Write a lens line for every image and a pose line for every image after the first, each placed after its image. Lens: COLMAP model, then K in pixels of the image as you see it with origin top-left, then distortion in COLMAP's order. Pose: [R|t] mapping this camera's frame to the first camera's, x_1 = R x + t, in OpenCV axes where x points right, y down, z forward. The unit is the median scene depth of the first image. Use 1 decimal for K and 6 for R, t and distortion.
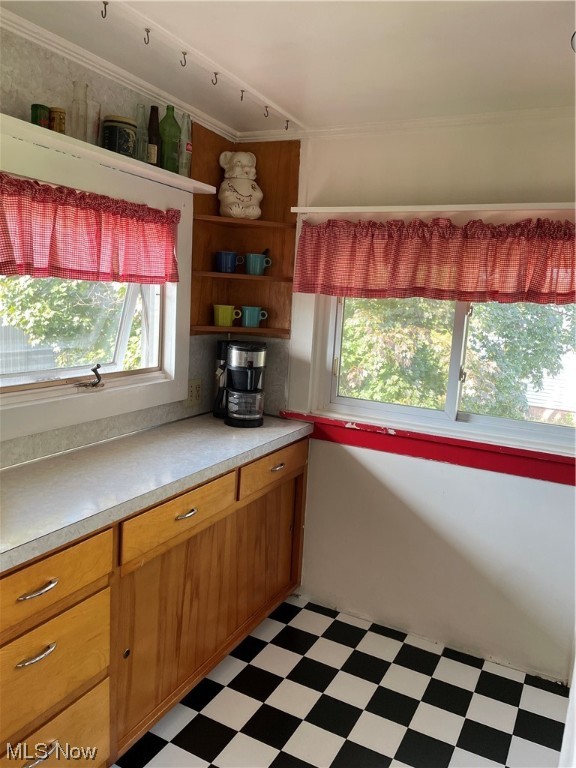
lens RADIAL K [[582.8, 0, 286.1], [0, 582.8, 382.7], [0, 0, 1]] dist [0.088848, -0.112421]
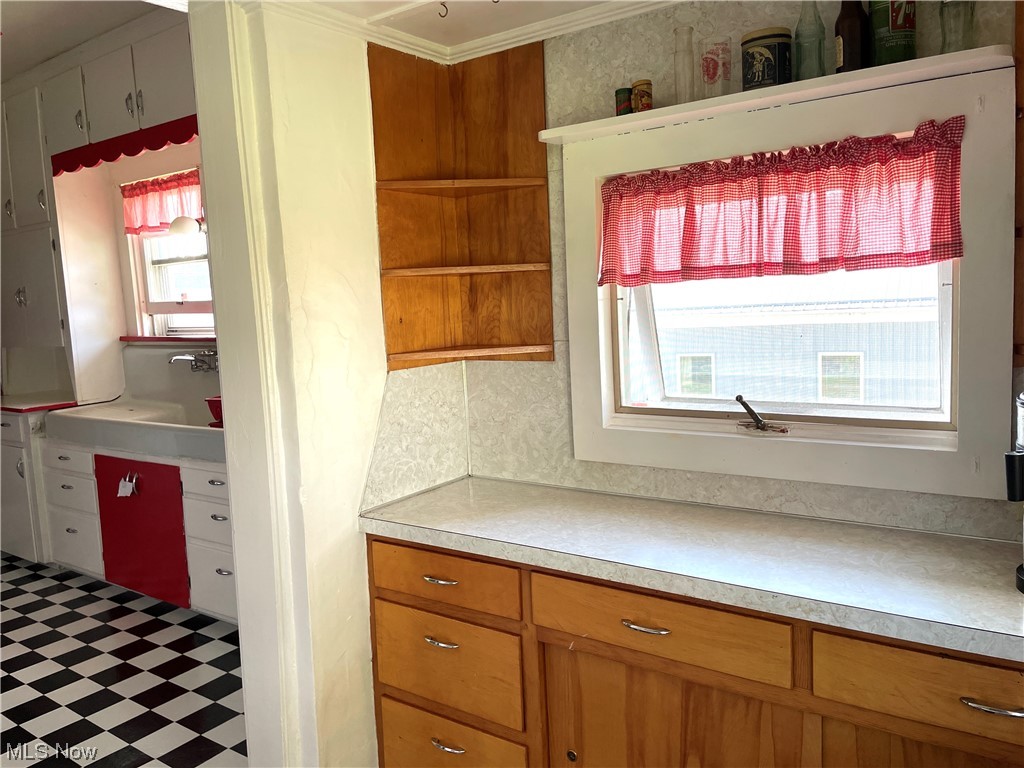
lens RADIAL K [[777.0, 0, 511.2], [0, 777.0, 375.6], [0, 0, 1]] dist [0.088848, -0.112421]
pose [[-0.151289, 0.050104, -0.987219, 0.654357], [-0.109034, 0.991774, 0.067045, -0.090167], [0.982458, 0.117783, -0.144582, 0.883086]]
